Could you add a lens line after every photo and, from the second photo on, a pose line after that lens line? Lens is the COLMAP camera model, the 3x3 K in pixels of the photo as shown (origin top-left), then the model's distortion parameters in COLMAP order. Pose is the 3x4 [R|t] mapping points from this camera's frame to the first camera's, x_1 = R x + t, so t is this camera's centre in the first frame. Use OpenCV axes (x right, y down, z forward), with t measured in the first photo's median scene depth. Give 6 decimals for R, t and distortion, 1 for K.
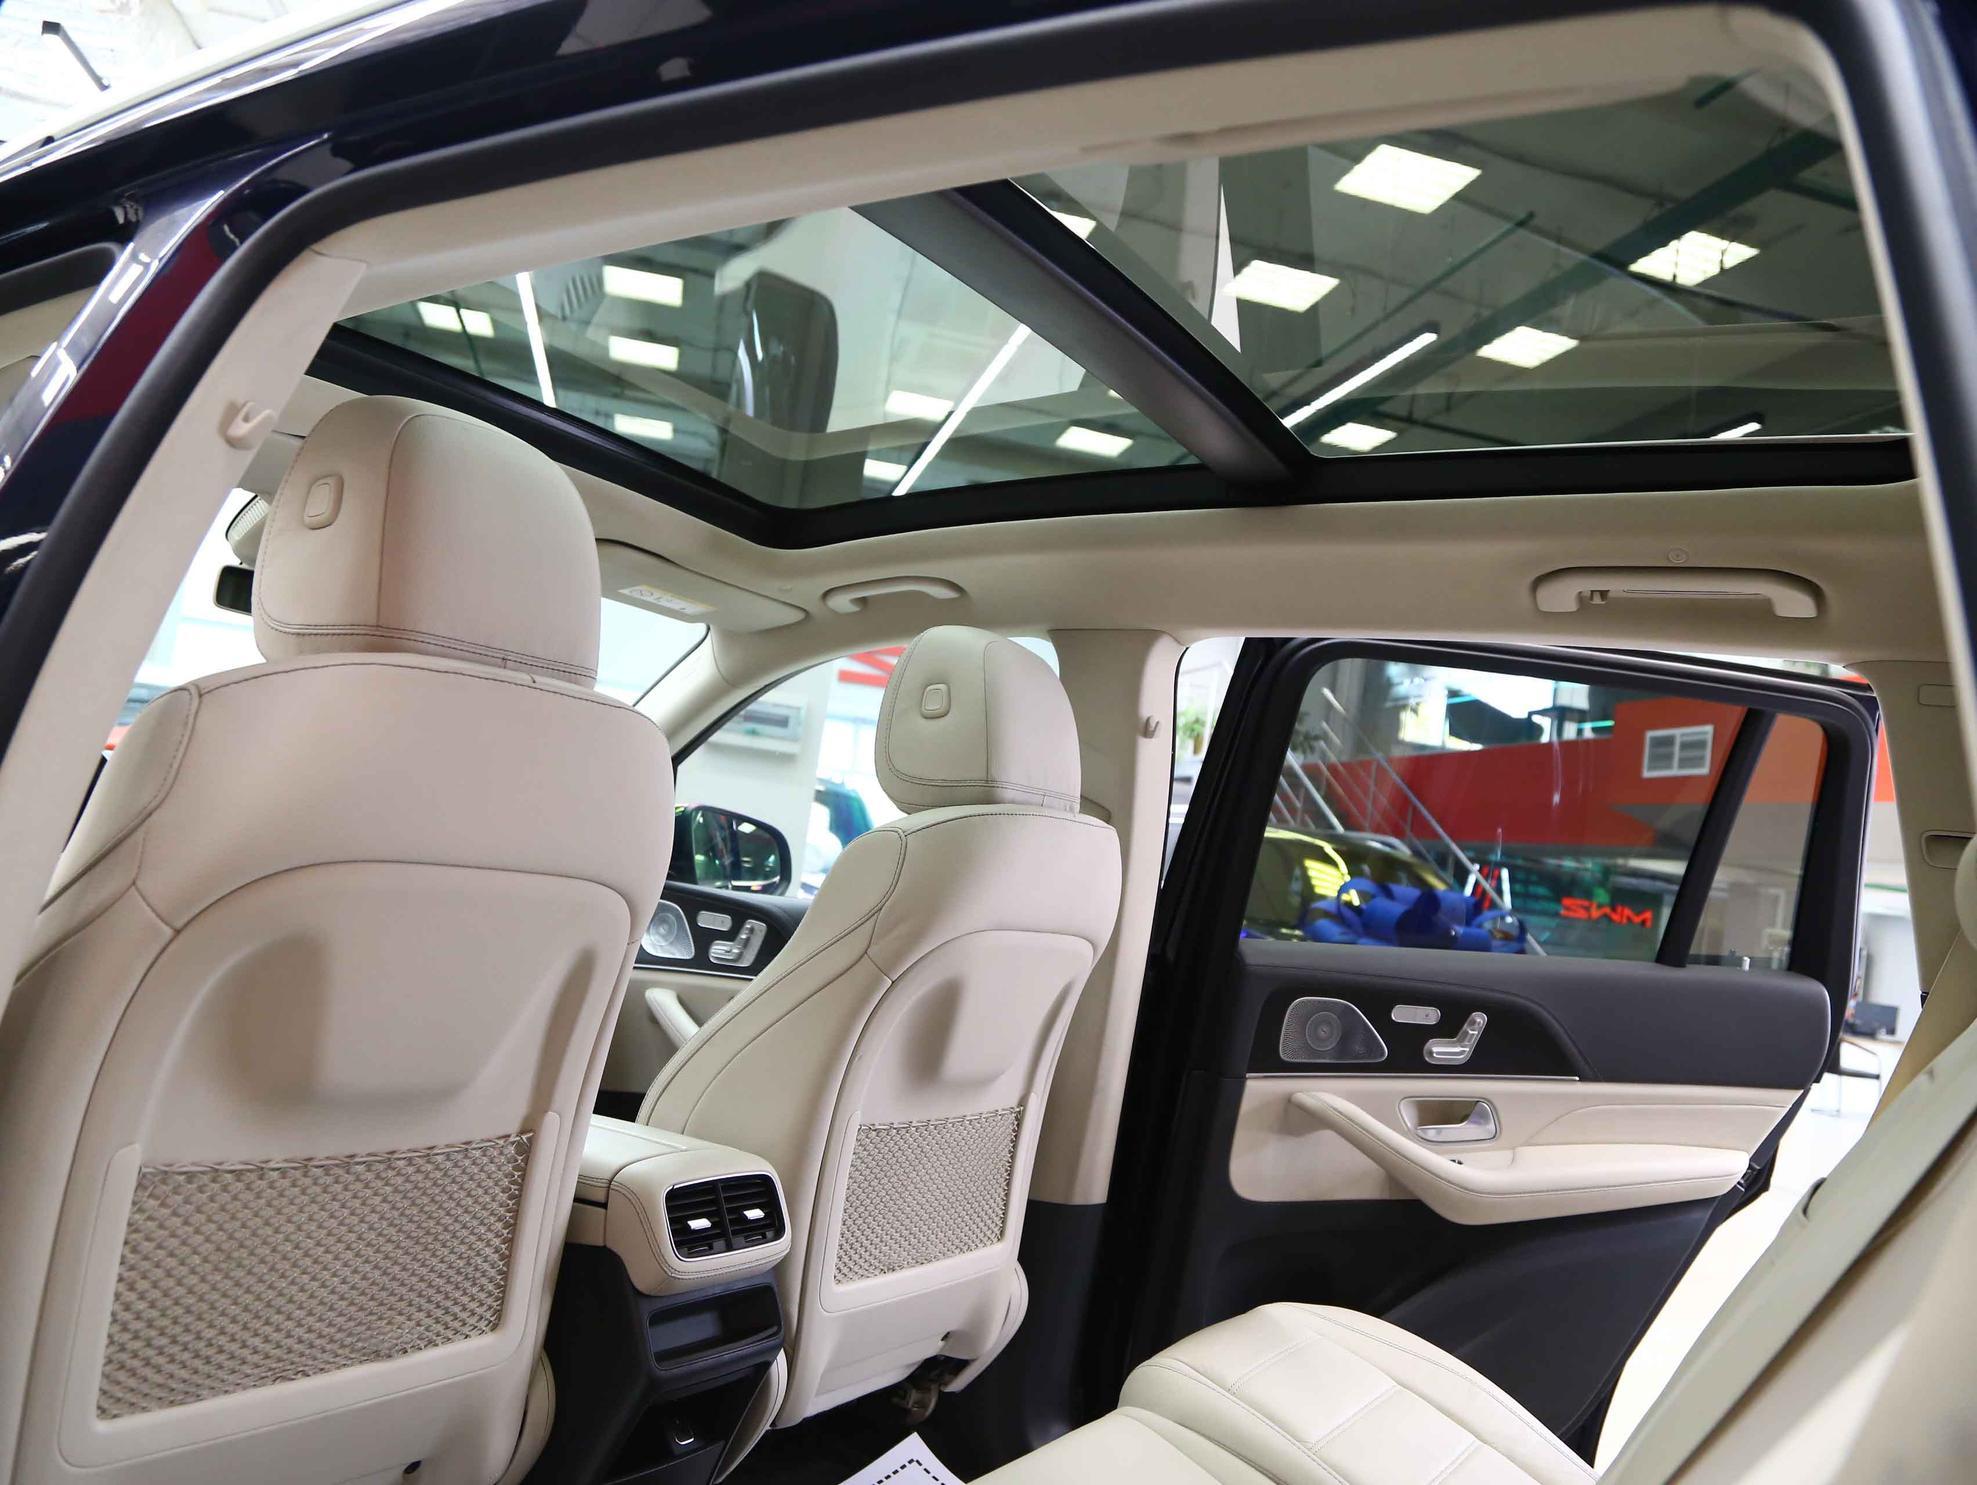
lens RADIAL K [[1524.7, 0, 986.2], [0, 1524.7, 769.3], [0, 0, 1]] dist [-0.126099, 0.074491]
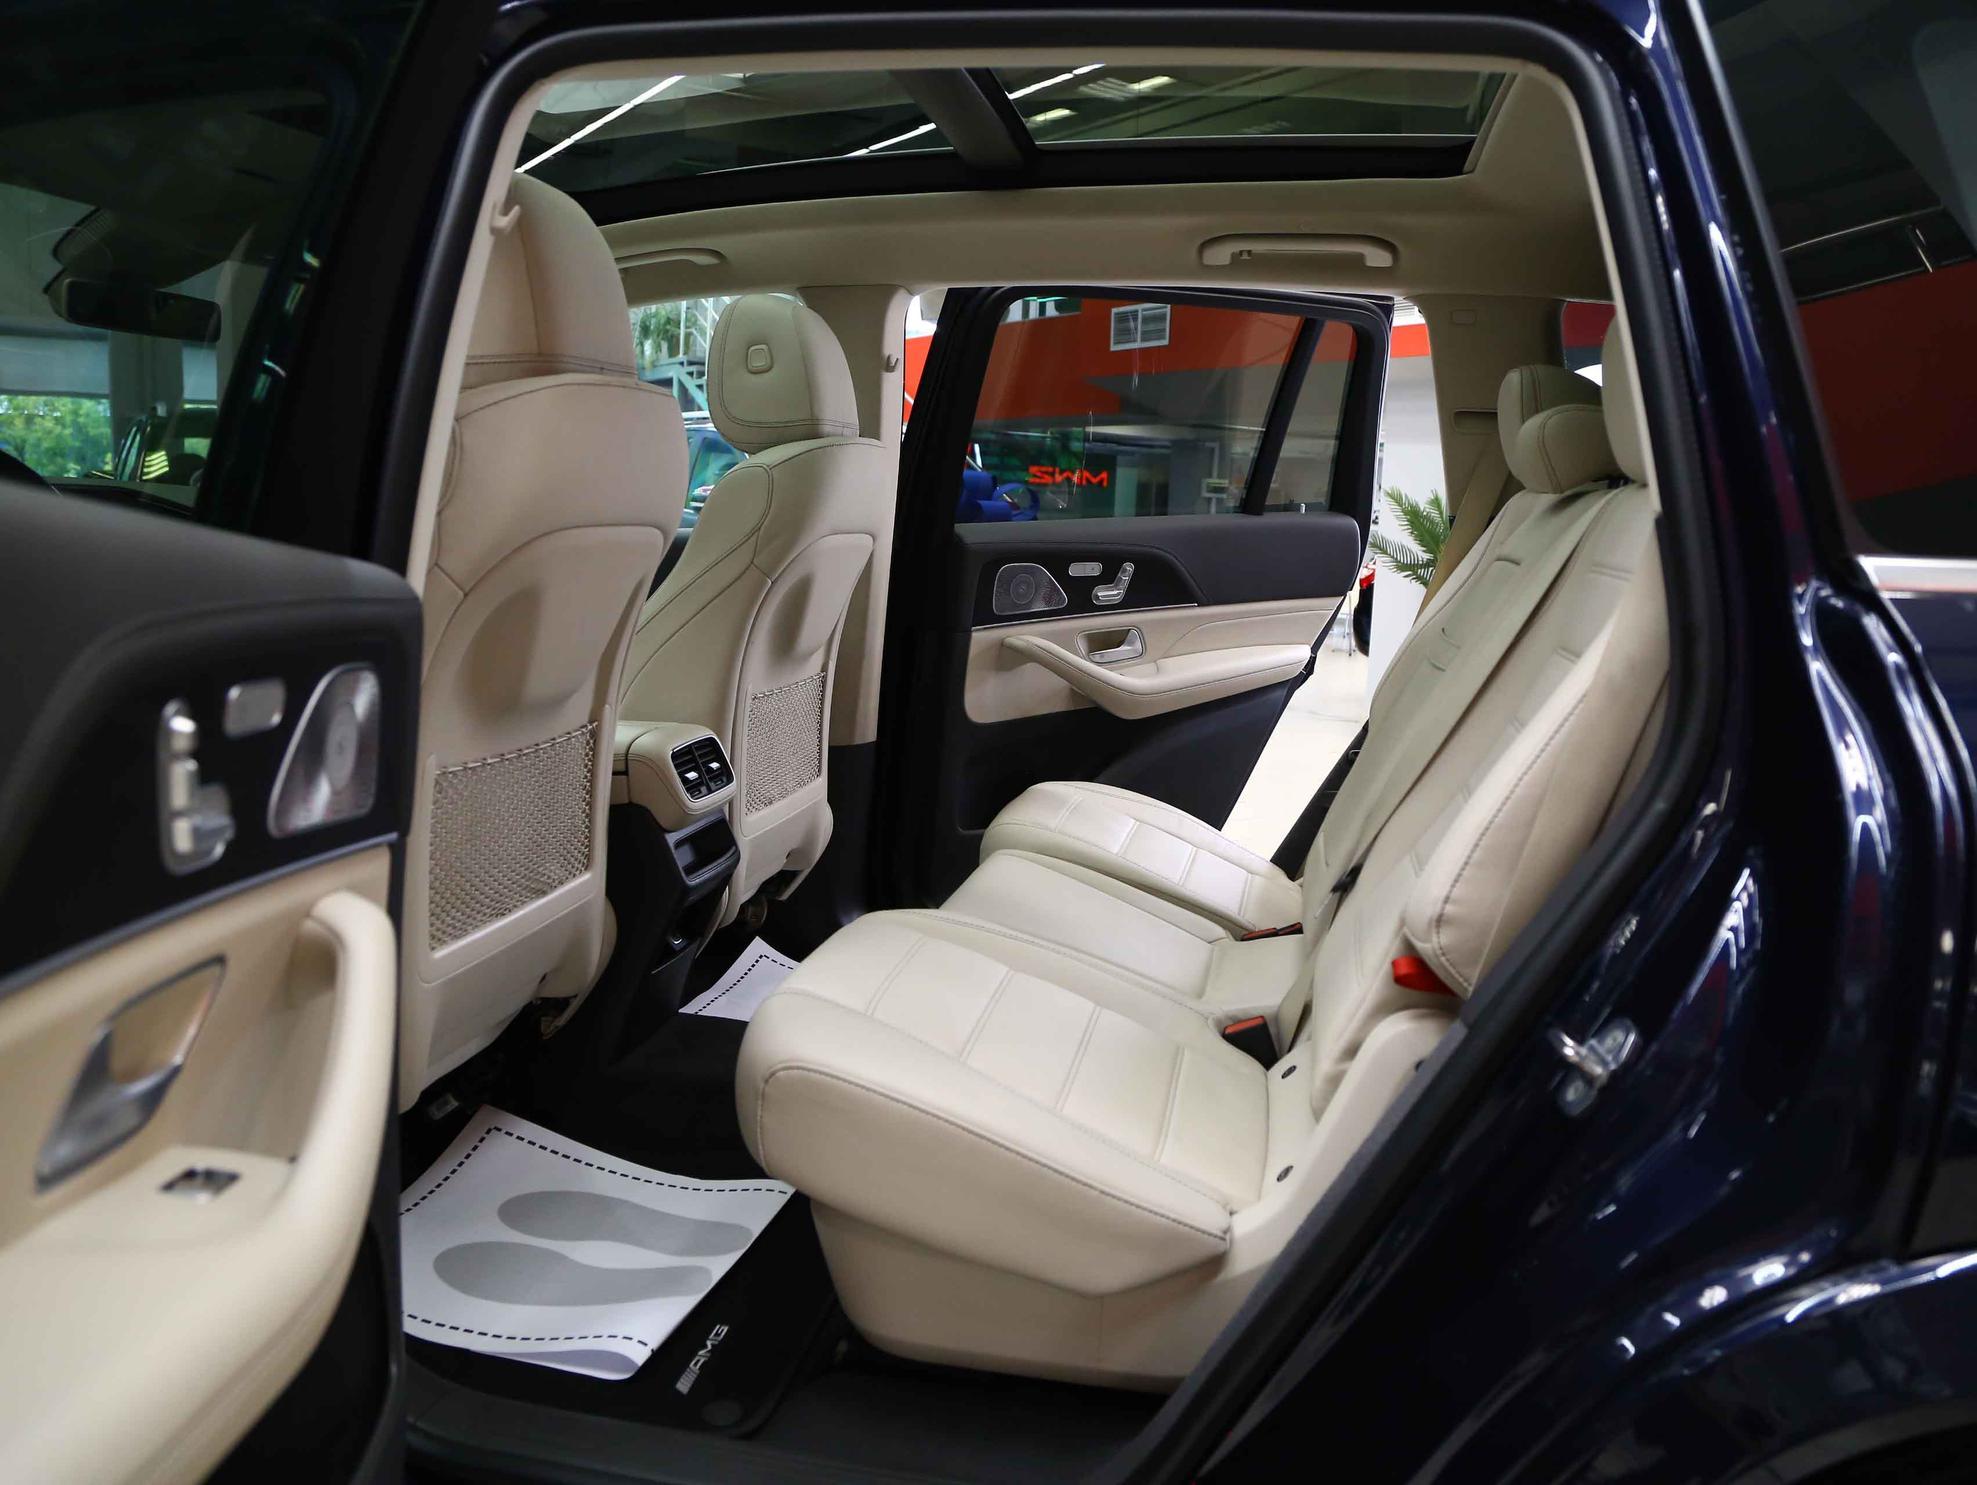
lens RADIAL K [[1524.7, 0, 986.2], [0, 1524.7, 769.3], [0, 0, 1]] dist [-0.126099, 0.074491]
pose [[0.932381, -0.156285, 0.325945, -0.262622], [0.065460, 0.959798, 0.272953, -0.038953], [-0.355500, -0.233160, 0.905128, -0.221309]]
